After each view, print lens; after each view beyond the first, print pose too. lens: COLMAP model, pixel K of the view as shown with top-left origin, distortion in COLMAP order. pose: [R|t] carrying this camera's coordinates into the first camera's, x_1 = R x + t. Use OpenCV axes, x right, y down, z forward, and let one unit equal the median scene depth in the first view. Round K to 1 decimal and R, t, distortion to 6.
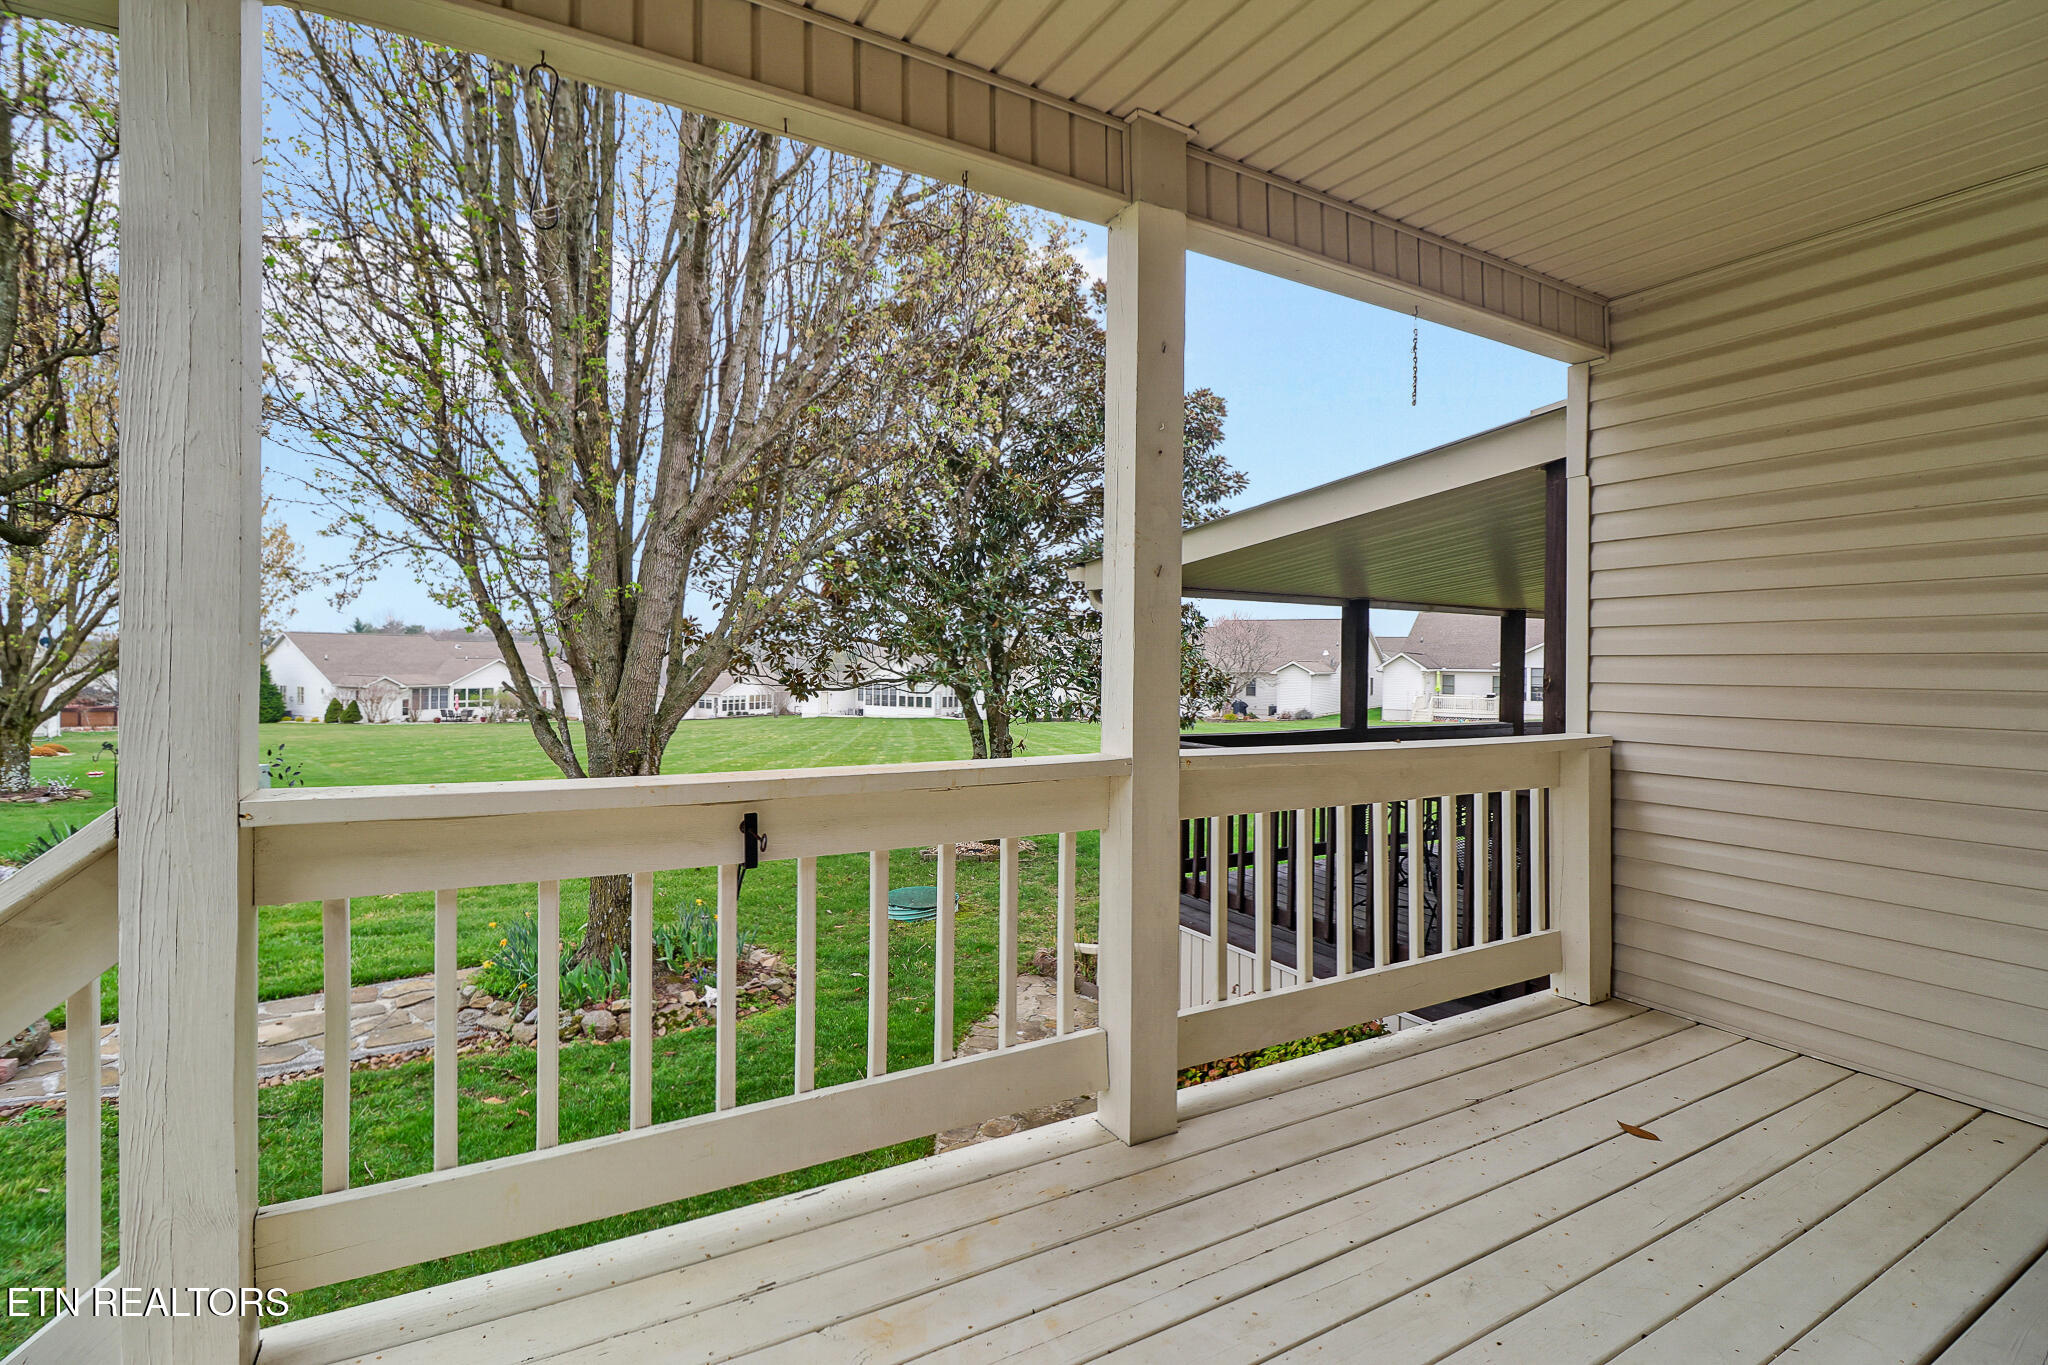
lens RADIAL K [[940.1, 0, 1029.7], [0, 940.1, 658.7], [0, 0, 1]] dist [-0.000137, -0.014317]
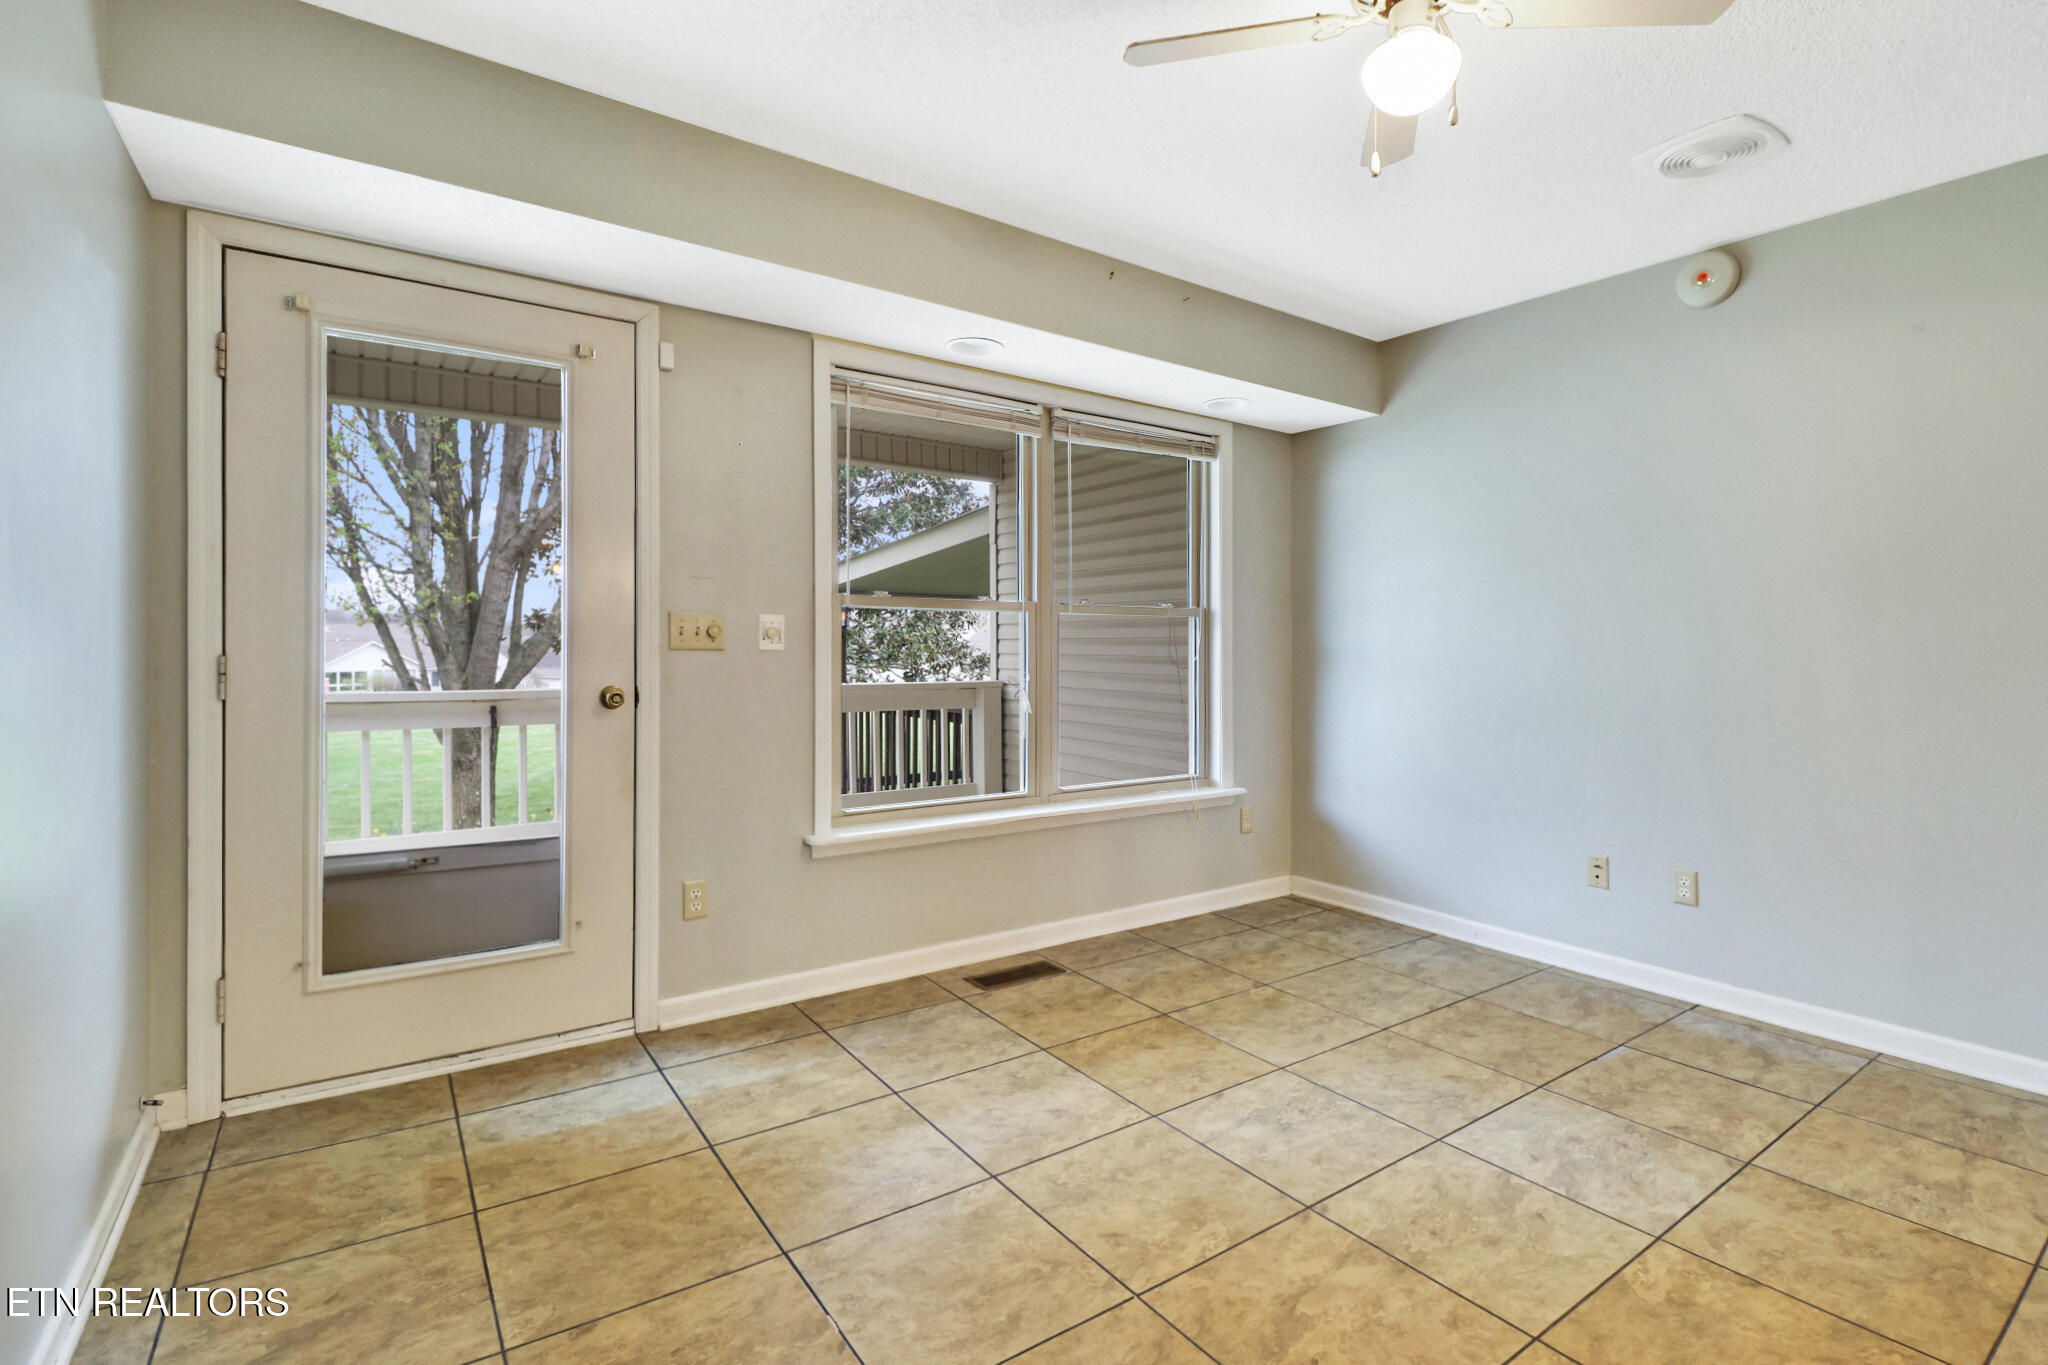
lens RADIAL K [[947.7, 0, 1035.7], [0, 947.7, 655.3], [0, 0, 1]] dist [0.002238, -0.015137]
pose [[0.995178, -0.004710, 0.097973, 0.285394], [0.003051, 0.999850, 0.017069, -0.002598], [-0.098038, -0.016687, 0.995043, -0.526014]]
